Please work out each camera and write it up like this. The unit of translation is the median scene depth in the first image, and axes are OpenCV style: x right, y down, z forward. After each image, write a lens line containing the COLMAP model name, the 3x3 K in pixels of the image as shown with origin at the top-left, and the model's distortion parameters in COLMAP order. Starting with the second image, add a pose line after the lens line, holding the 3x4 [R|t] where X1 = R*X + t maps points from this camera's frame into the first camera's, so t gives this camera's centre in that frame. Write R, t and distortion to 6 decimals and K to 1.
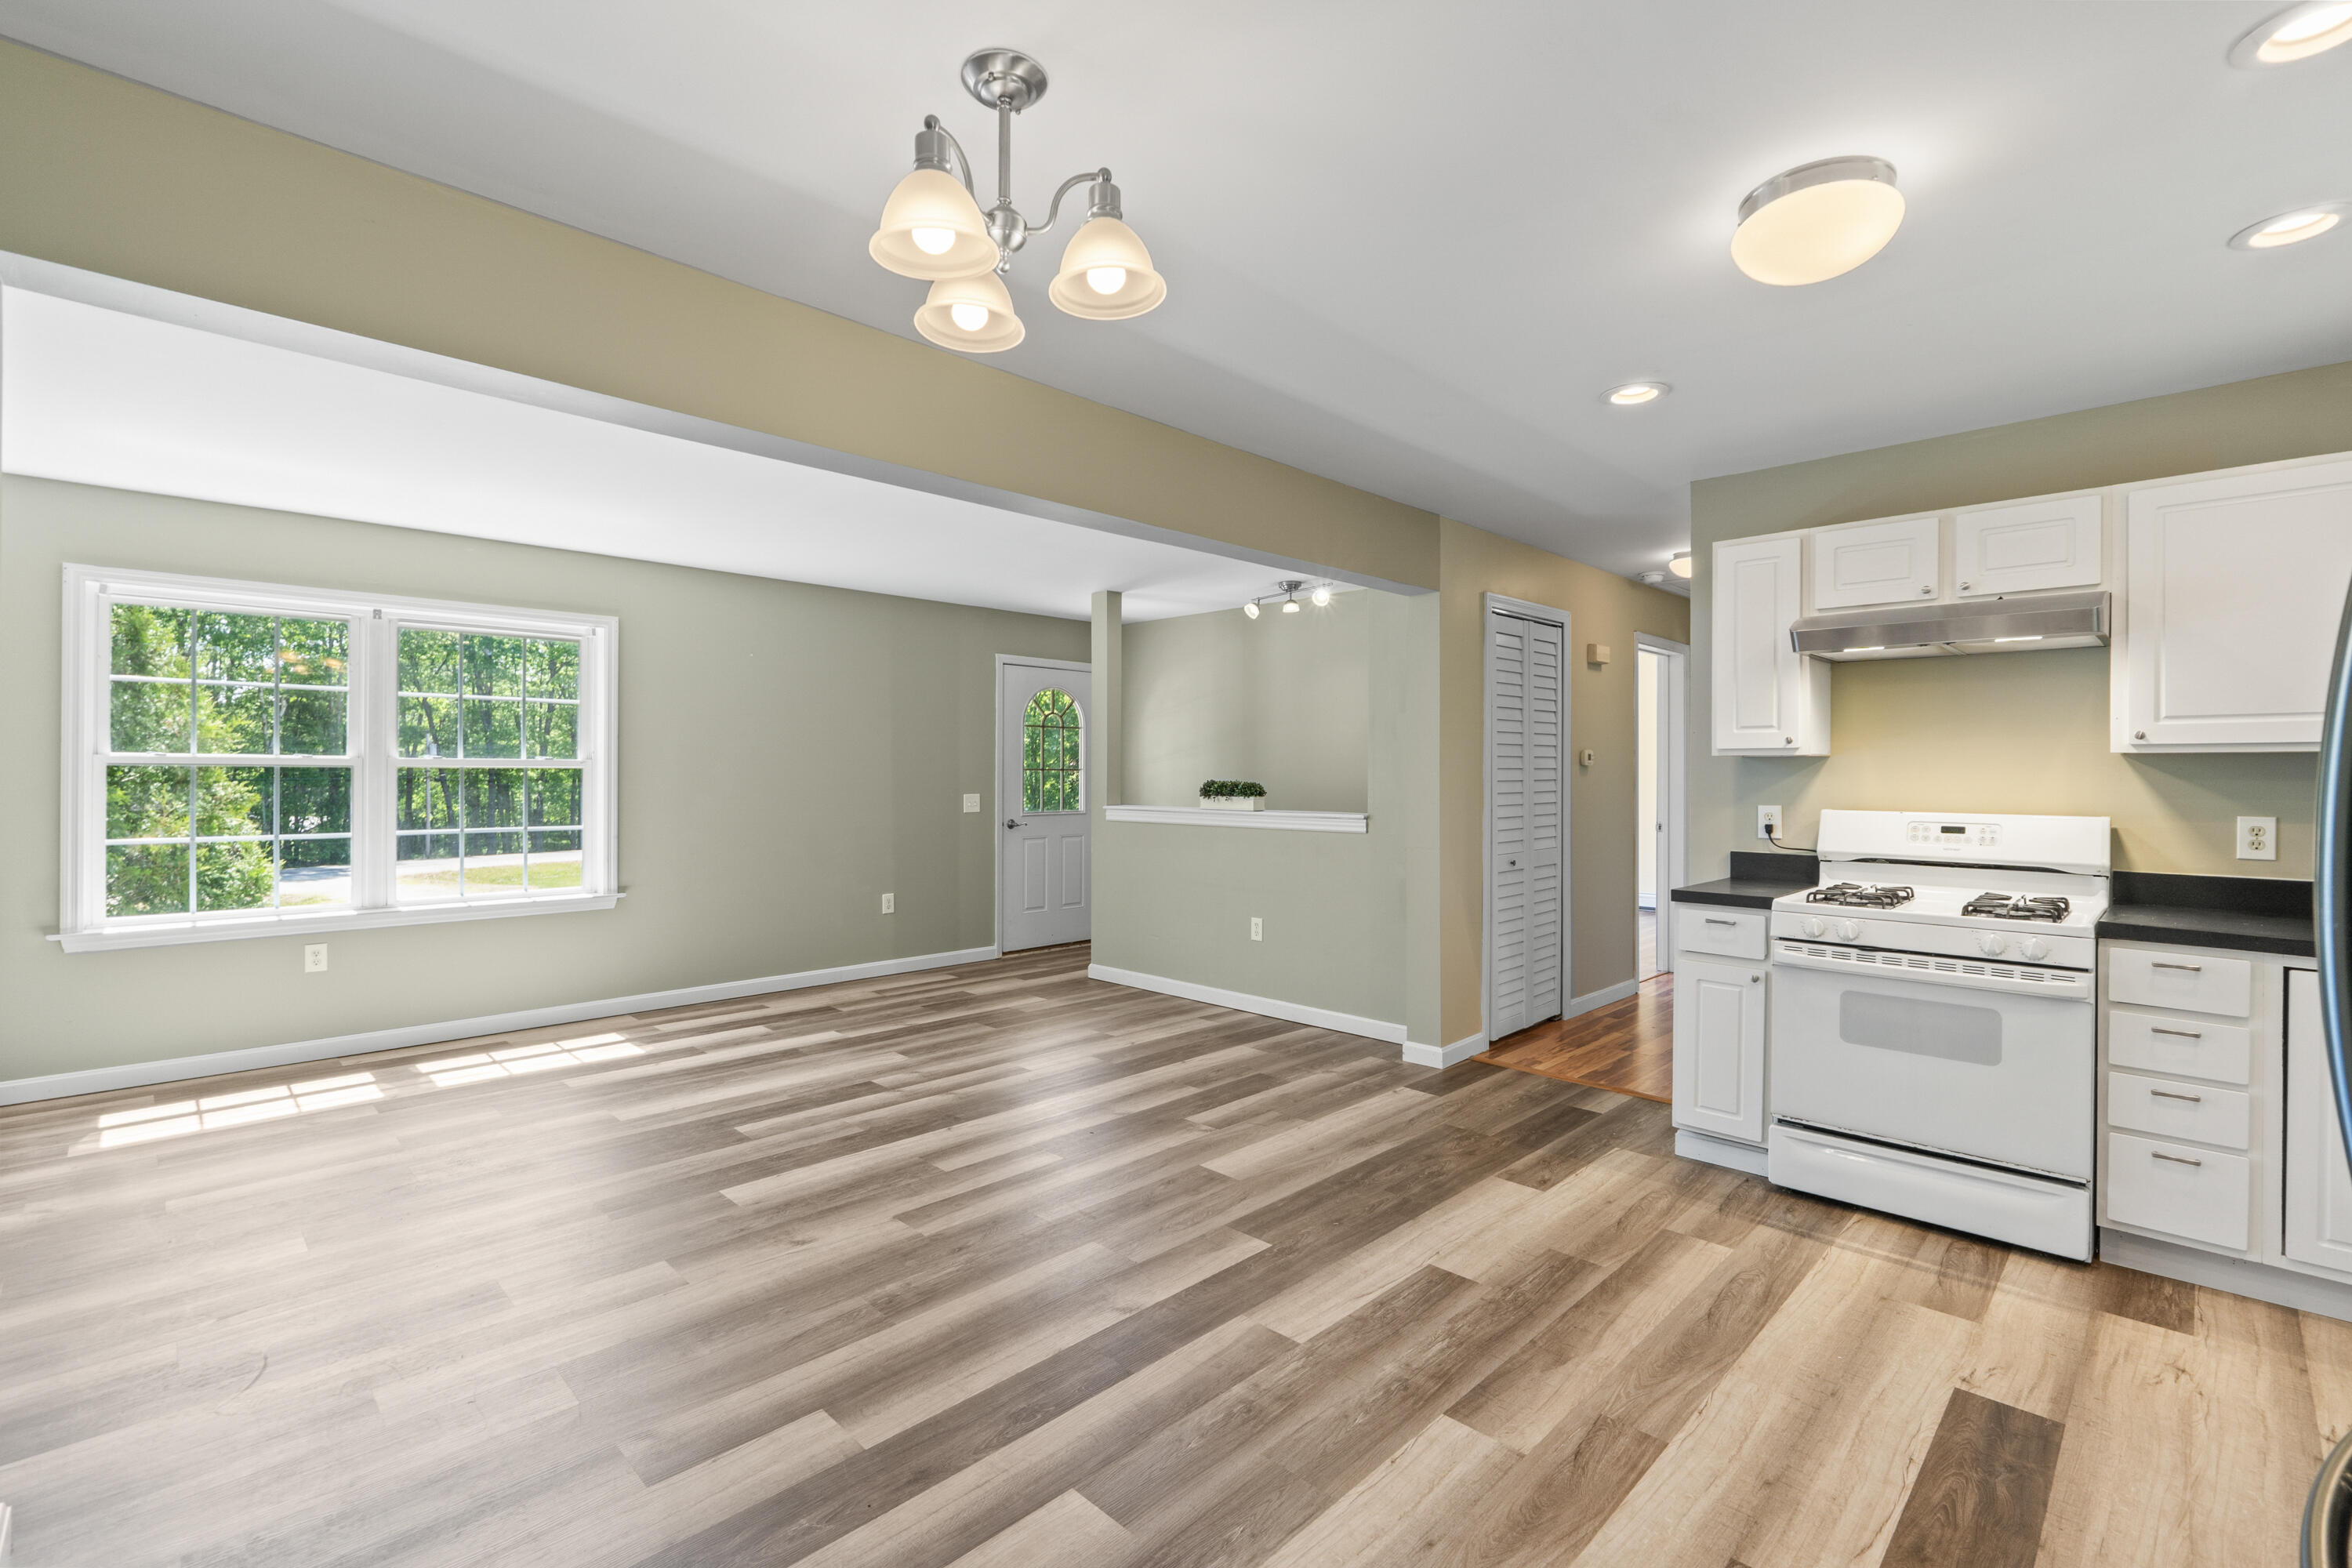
lens RADIAL K [[1040.5, 0, 1172.5], [0, 1040.5, 777.7], [0, 0, 1]] dist [-0.004692, -0.000503]
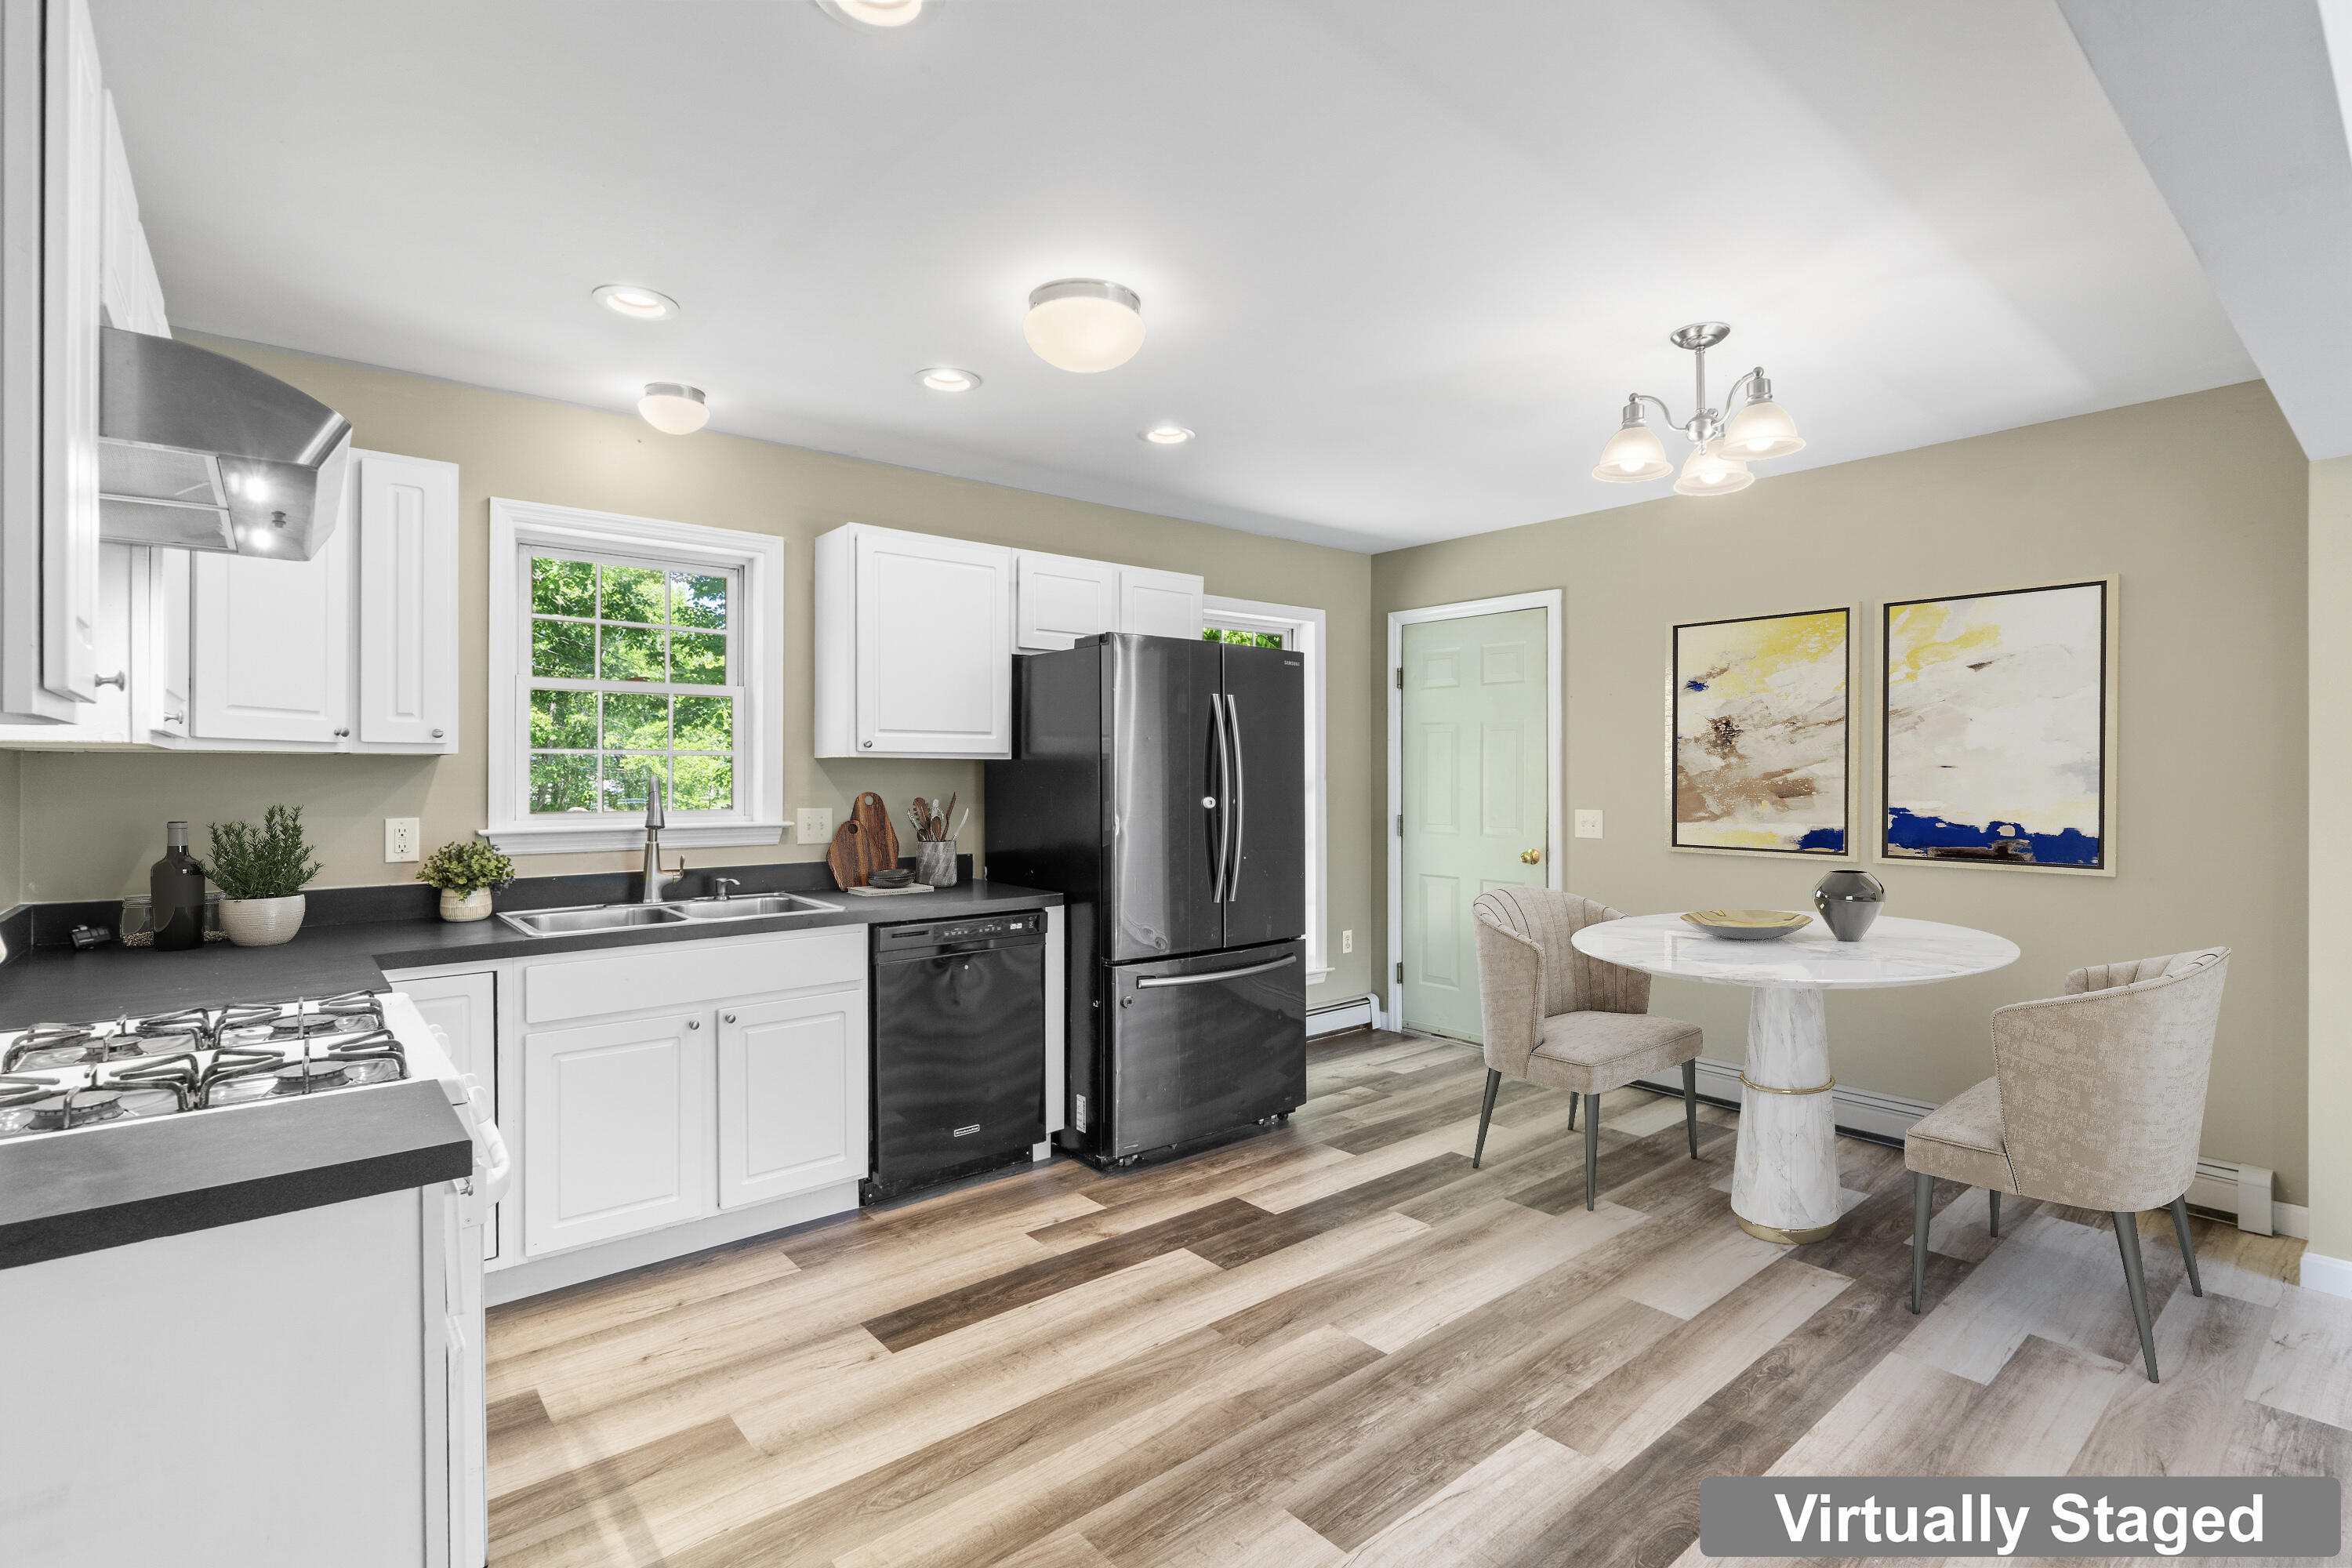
lens RADIAL K [[1092.7, 0, 1175.1], [0, 1092.7, 779.6], [0, 0, 1]] dist [-0.003109, -0.000295]
pose [[-0.995797, -0.001175, 0.091576, 0.224598], [-0.000502, 0.999973, 0.007371, -0.006557], [-0.091582, 0.007295, -0.995771, 1.284967]]
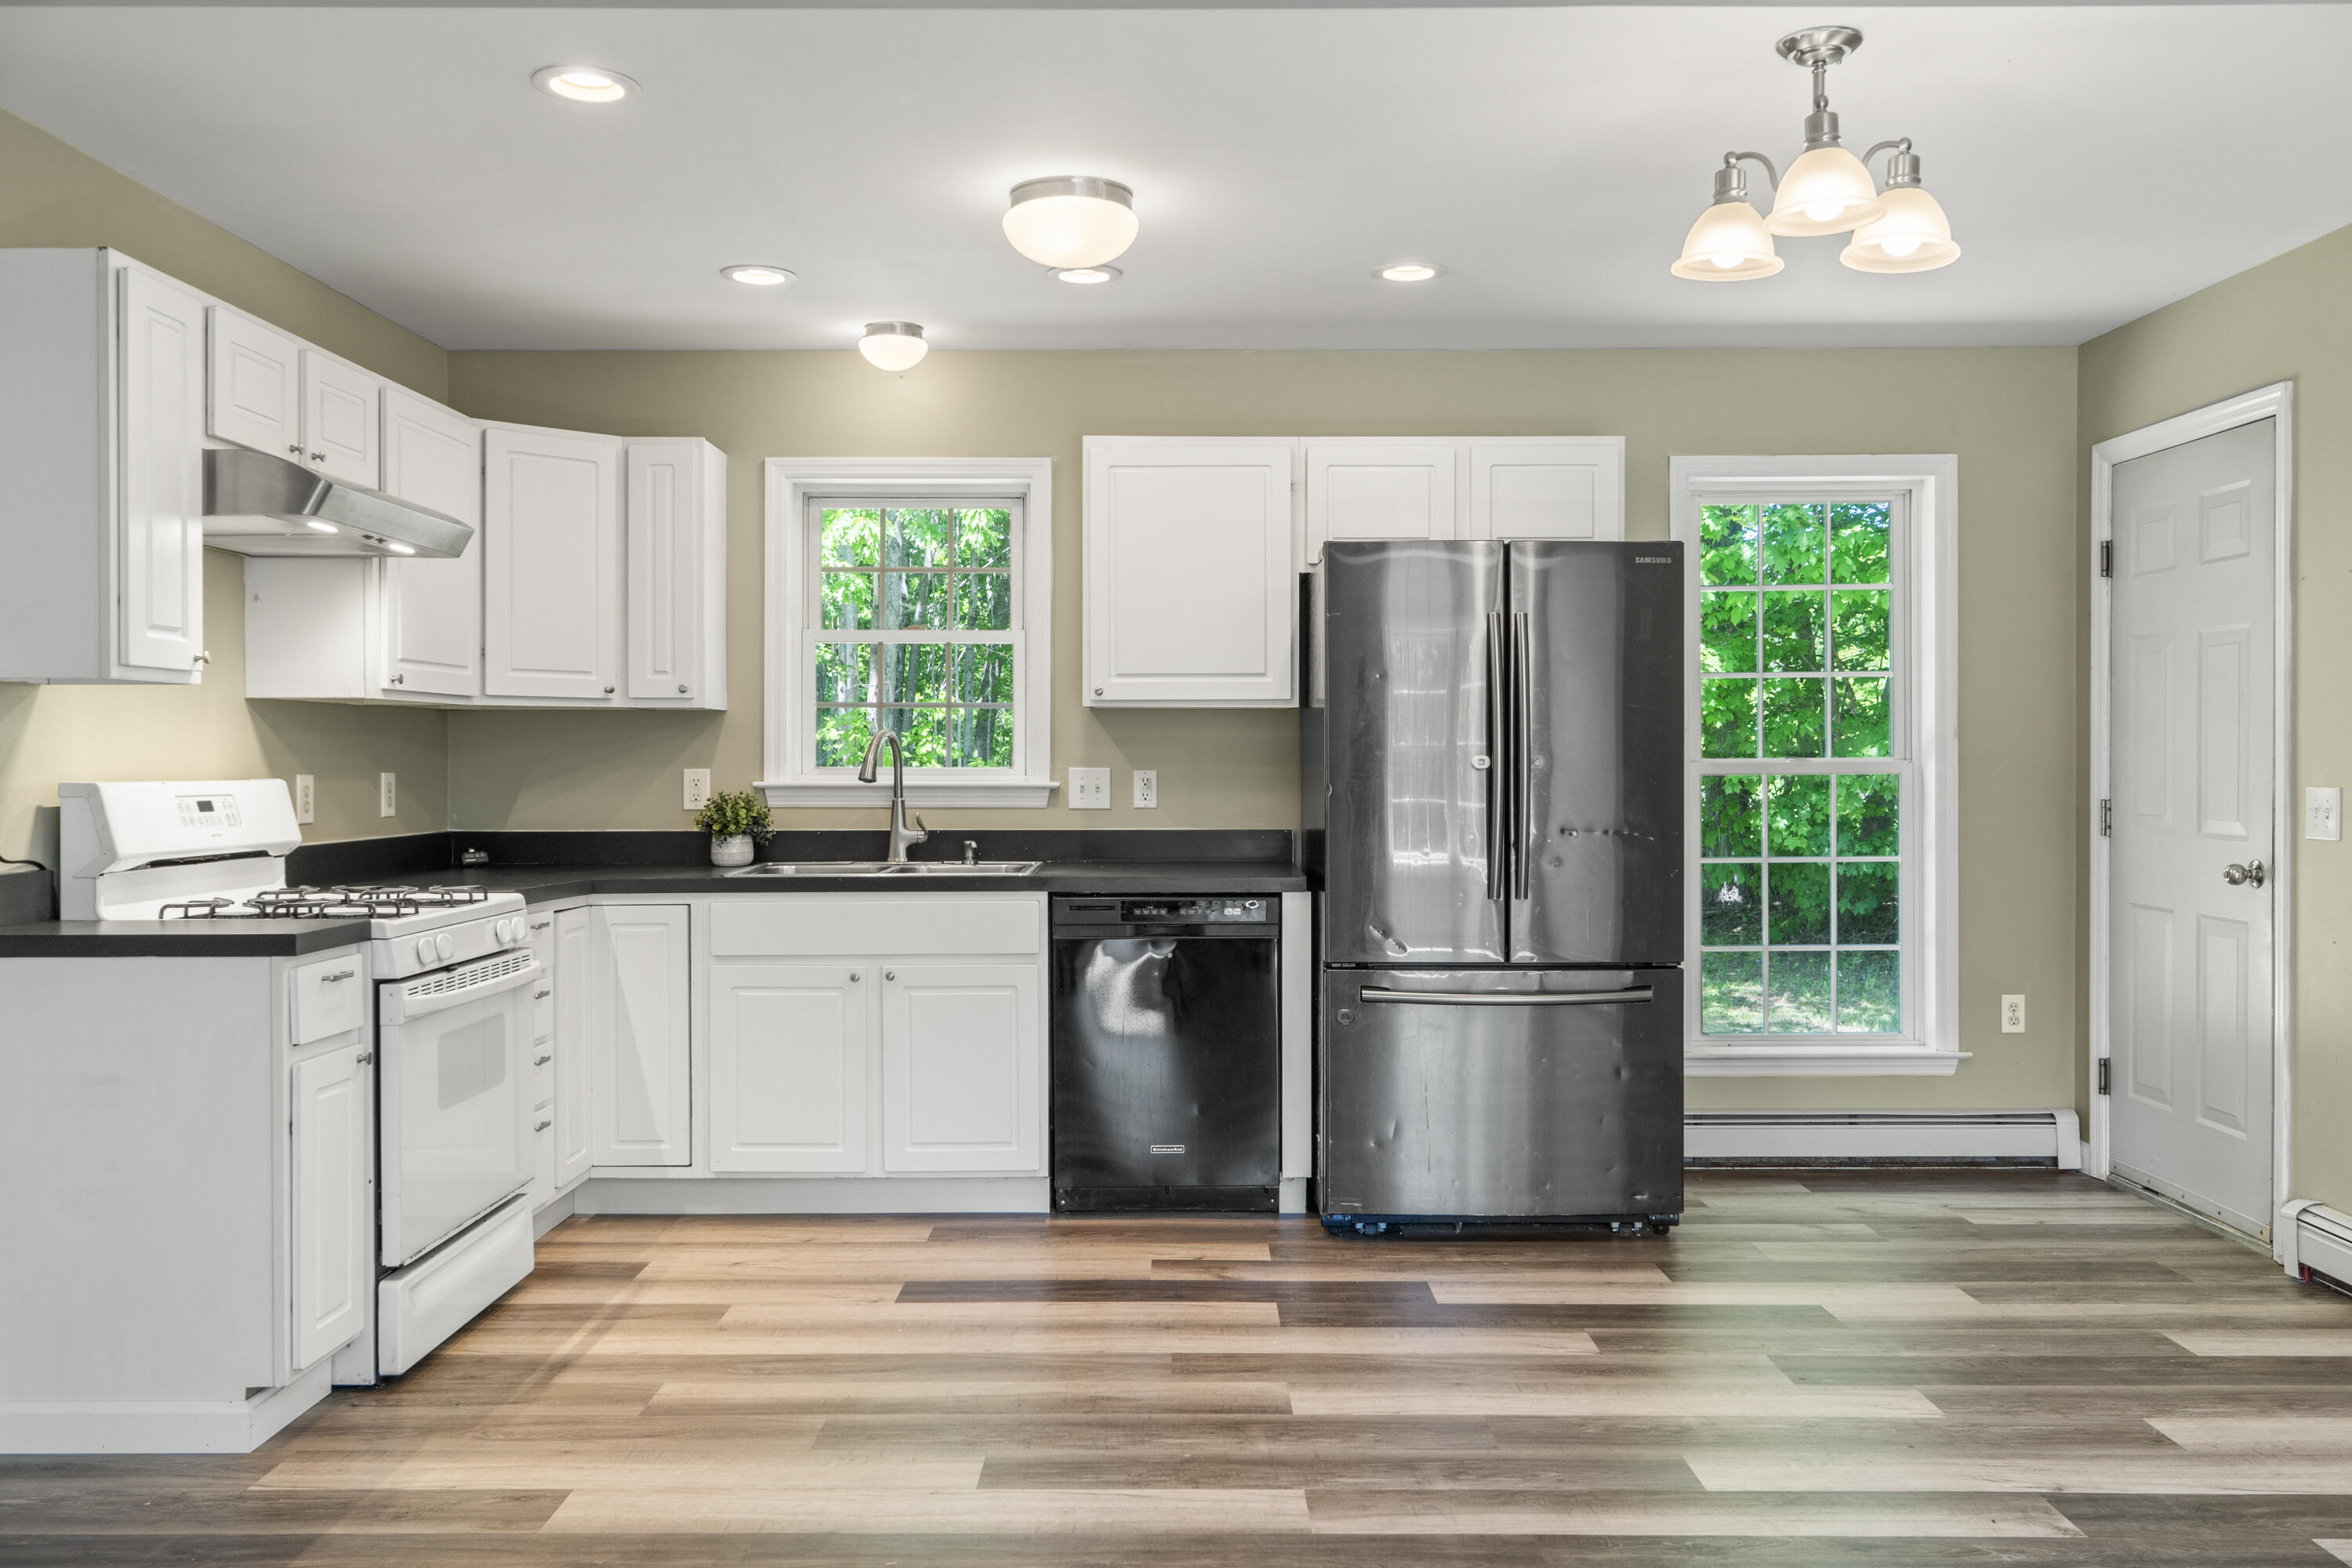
lens RADIAL K [[1893.8, 0, 1176.1], [0, 1893.8, 774.5], [0, 0, 1]] dist [0.004789, 0.002981]
pose [[-0.705470, -0.008746, 0.708686, -0.501642], [0.000849, 0.999913, 0.013186, 0.014154], [-0.708739, 0.009904, -0.705401, 1.327242]]
